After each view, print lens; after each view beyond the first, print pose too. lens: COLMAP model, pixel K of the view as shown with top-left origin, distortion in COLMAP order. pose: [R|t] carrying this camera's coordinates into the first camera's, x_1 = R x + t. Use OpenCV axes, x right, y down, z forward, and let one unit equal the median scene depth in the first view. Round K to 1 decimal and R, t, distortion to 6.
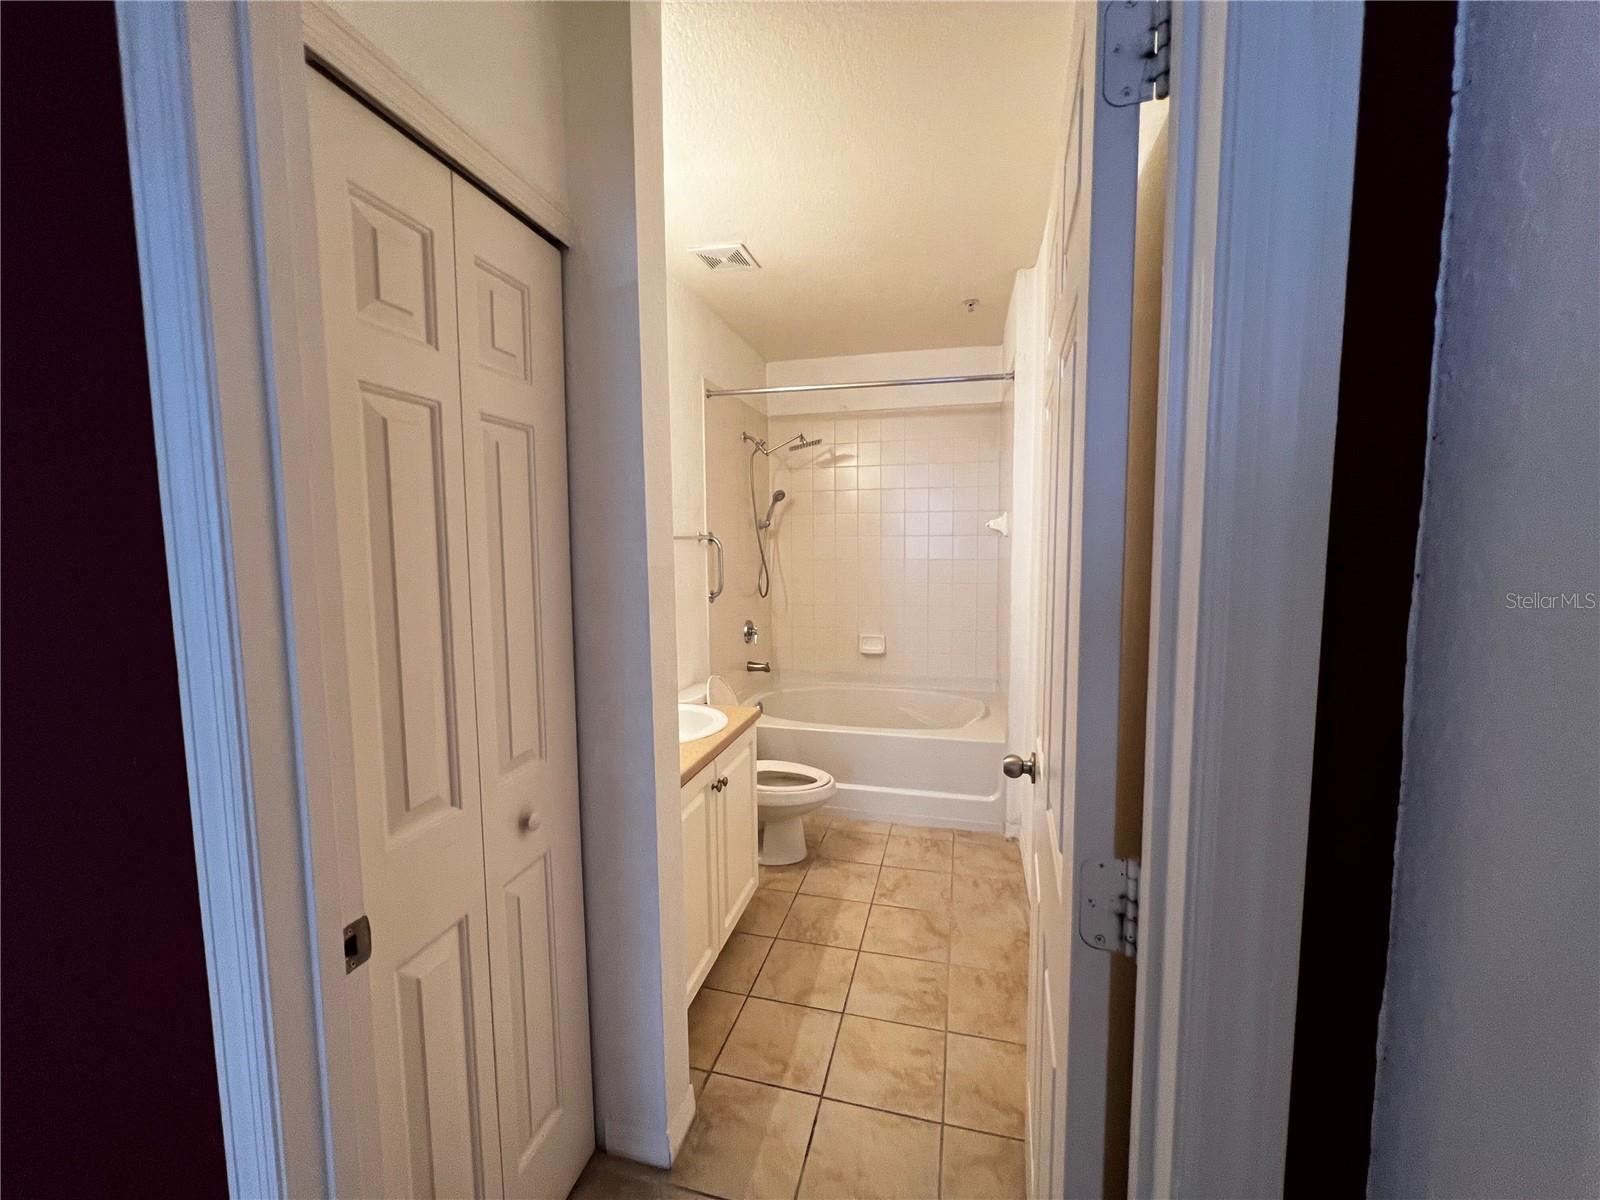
lens RADIAL K [[636.3, 0, 800.0], [0, 636.3, 600.0], [0, 0, 1]] dist [0.000681, 0.000776]
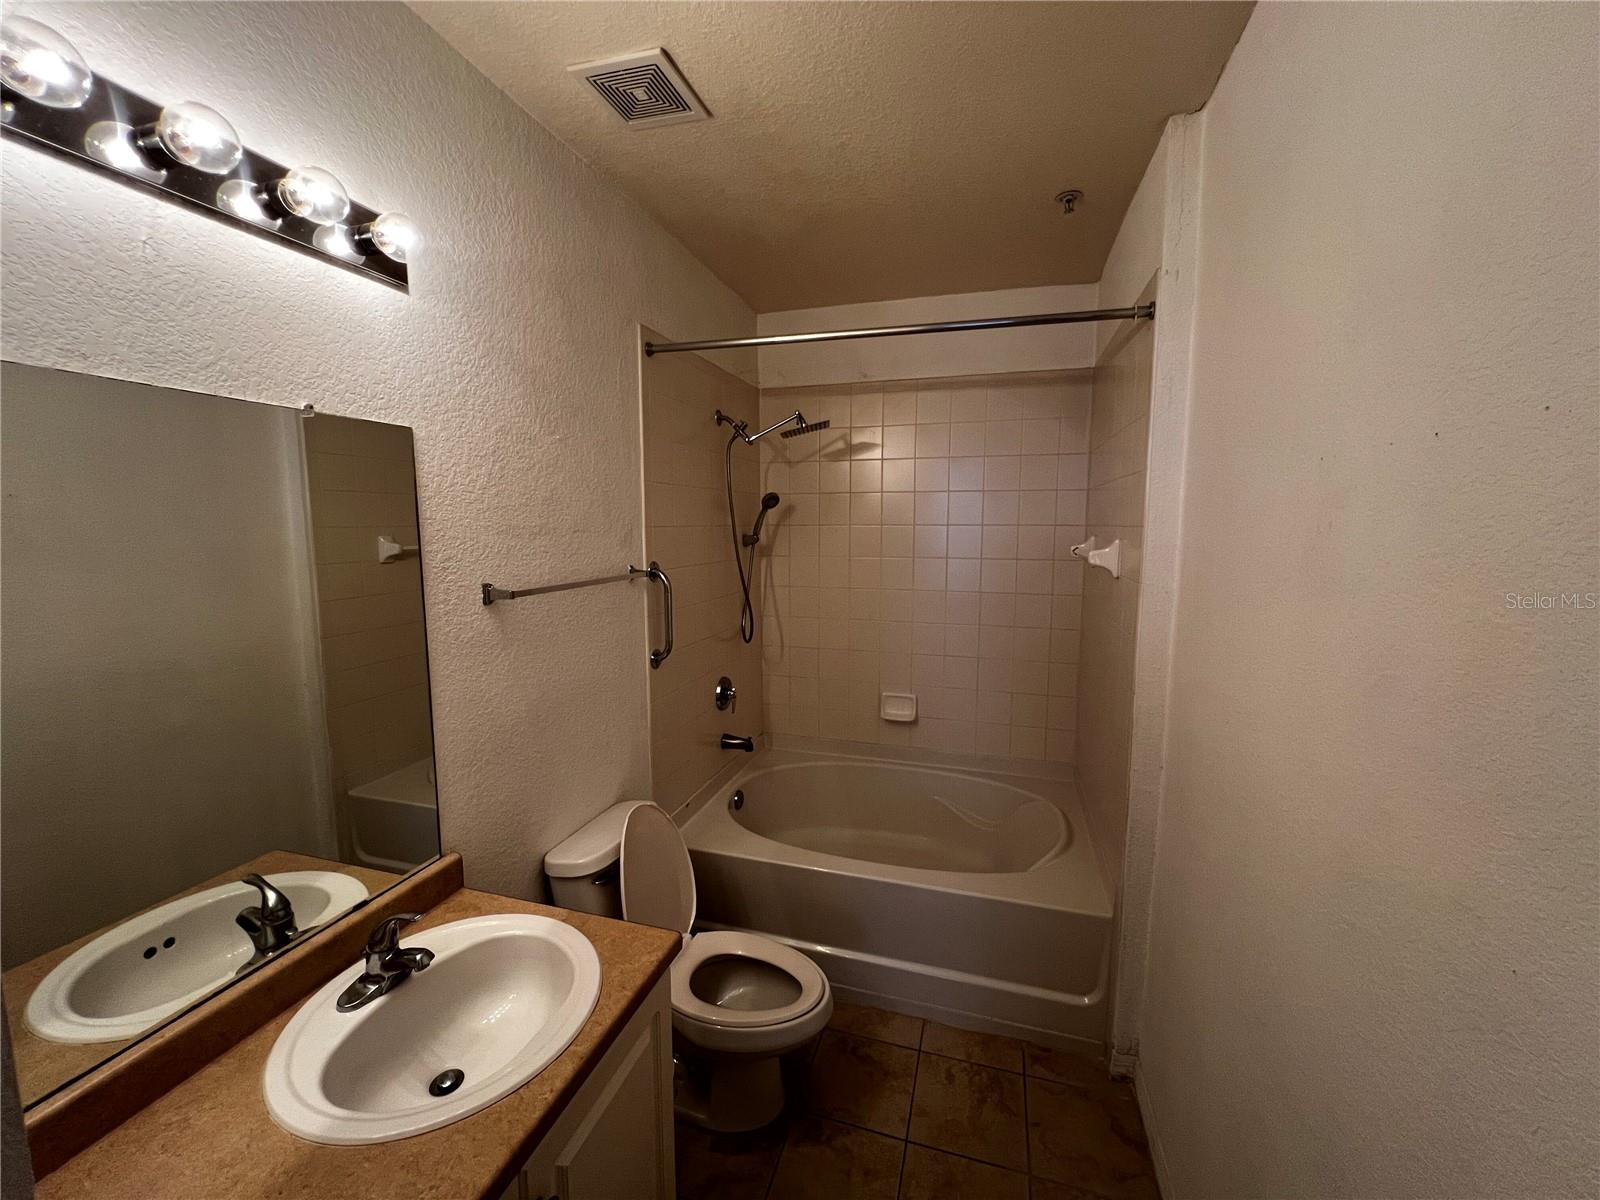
lens RADIAL K [[643.7, 0, 800.0], [0, 643.7, 600.0], [0, 0, 1]] dist [-0.000018, 0.000001]
pose [[0.998985, 0.014636, -0.042609, 0.034237], [-0.013672, 0.999646, 0.022814, -0.074120], [0.042928, -0.022208, 0.998831, 0.297633]]
